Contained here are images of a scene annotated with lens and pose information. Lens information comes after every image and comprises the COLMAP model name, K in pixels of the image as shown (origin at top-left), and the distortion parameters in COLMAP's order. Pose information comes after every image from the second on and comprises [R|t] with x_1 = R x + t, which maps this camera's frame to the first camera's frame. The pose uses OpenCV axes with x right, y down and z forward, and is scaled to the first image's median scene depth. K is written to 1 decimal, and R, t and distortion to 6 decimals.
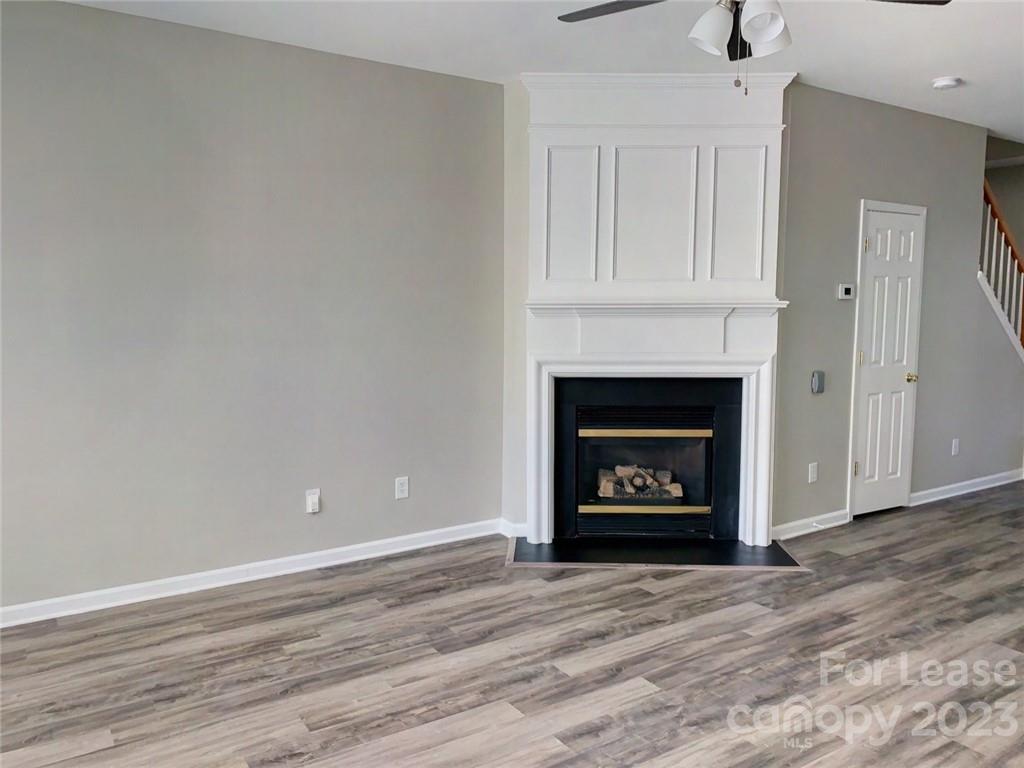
lens RADIAL K [[771.4, 0, 516.6], [0, 771.4, 382.8], [0, 0, 1]] dist [0.025953, -0.010646]
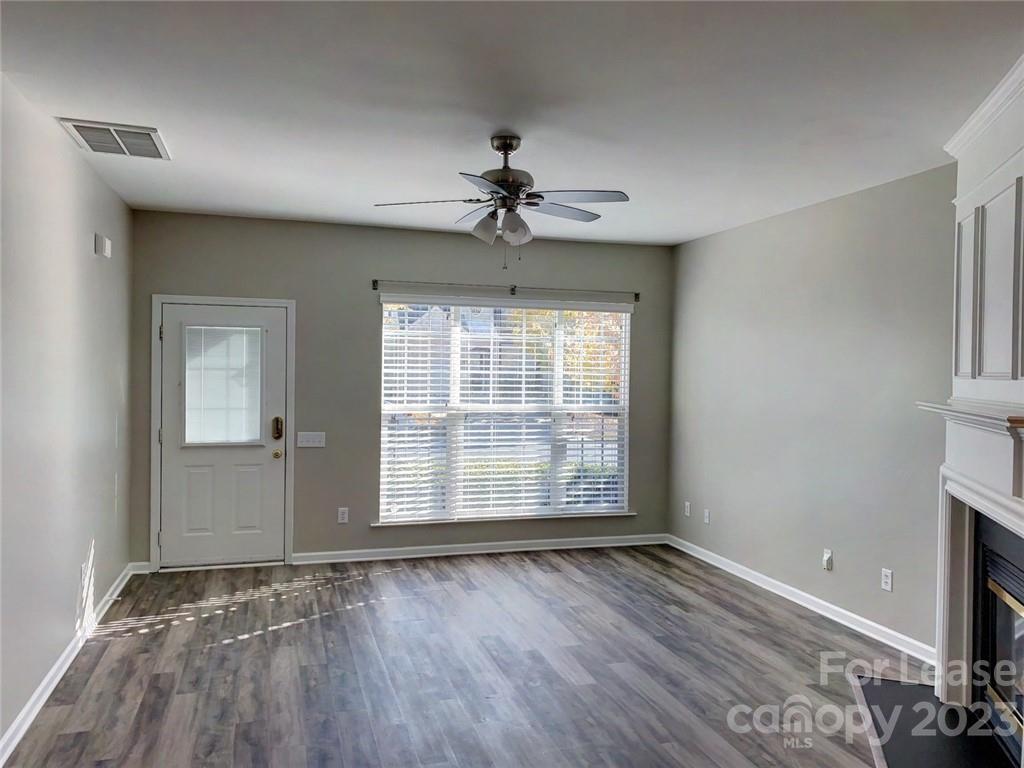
lens RADIAL K [[771.4, 0, 516.6], [0, 771.4, 382.8], [0, 0, 1]] dist [0.025953, -0.010646]
pose [[-0.270021, 0.007531, -0.962825, 1.016057], [-0.117510, 0.992237, 0.040716, -0.110225], [0.955657, 0.124136, -0.267040, 0.814196]]
